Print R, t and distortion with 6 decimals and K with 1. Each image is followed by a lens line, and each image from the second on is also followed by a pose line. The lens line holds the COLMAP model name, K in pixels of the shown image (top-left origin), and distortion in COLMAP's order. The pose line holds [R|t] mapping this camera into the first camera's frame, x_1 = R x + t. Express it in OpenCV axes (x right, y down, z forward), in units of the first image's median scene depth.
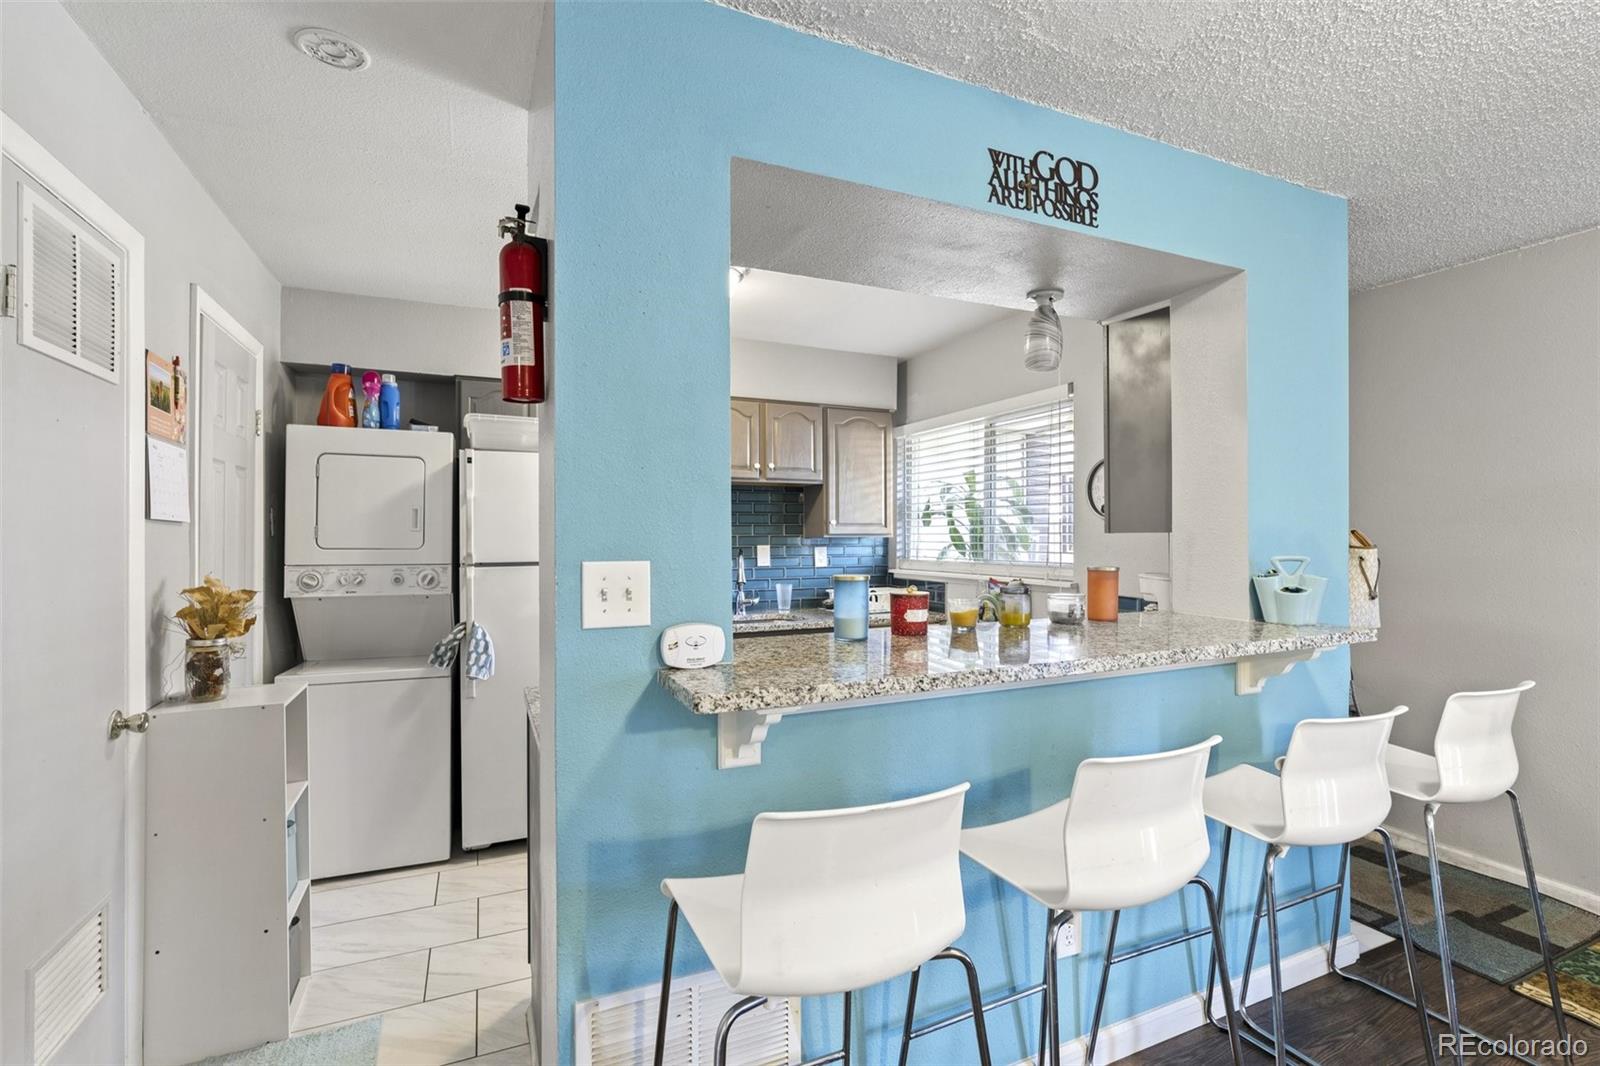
lens RADIAL K [[728.7, 0, 806.5], [0, 728.7, 532.9], [0, 0, 1]] dist [-0.002724, -0.000132]
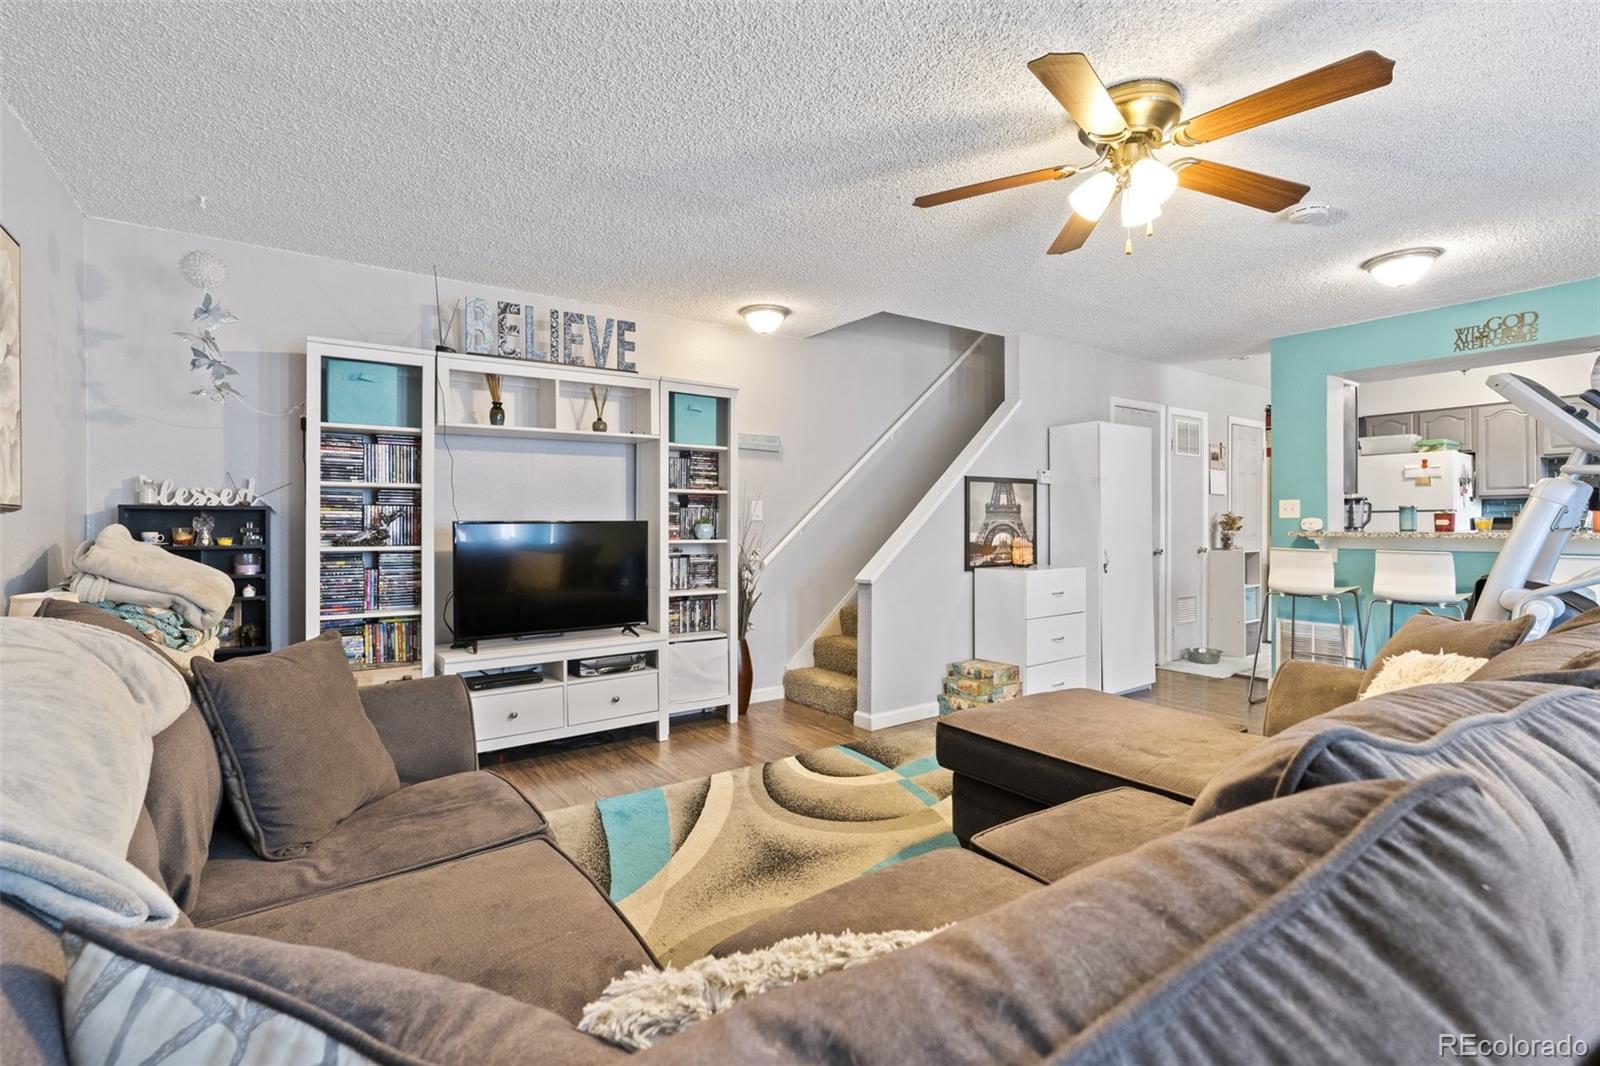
lens RADIAL K [[728.7, 0, 806.5], [0, 728.7, 532.9], [0, 0, 1]] dist [-0.002724, -0.000132]
pose [[0.183206, 0.016949, -0.982929, 2.175789], [0.008632, 0.999785, 0.018849, 0.086839], [0.983037, -0.011938, 0.183020, -1.536214]]
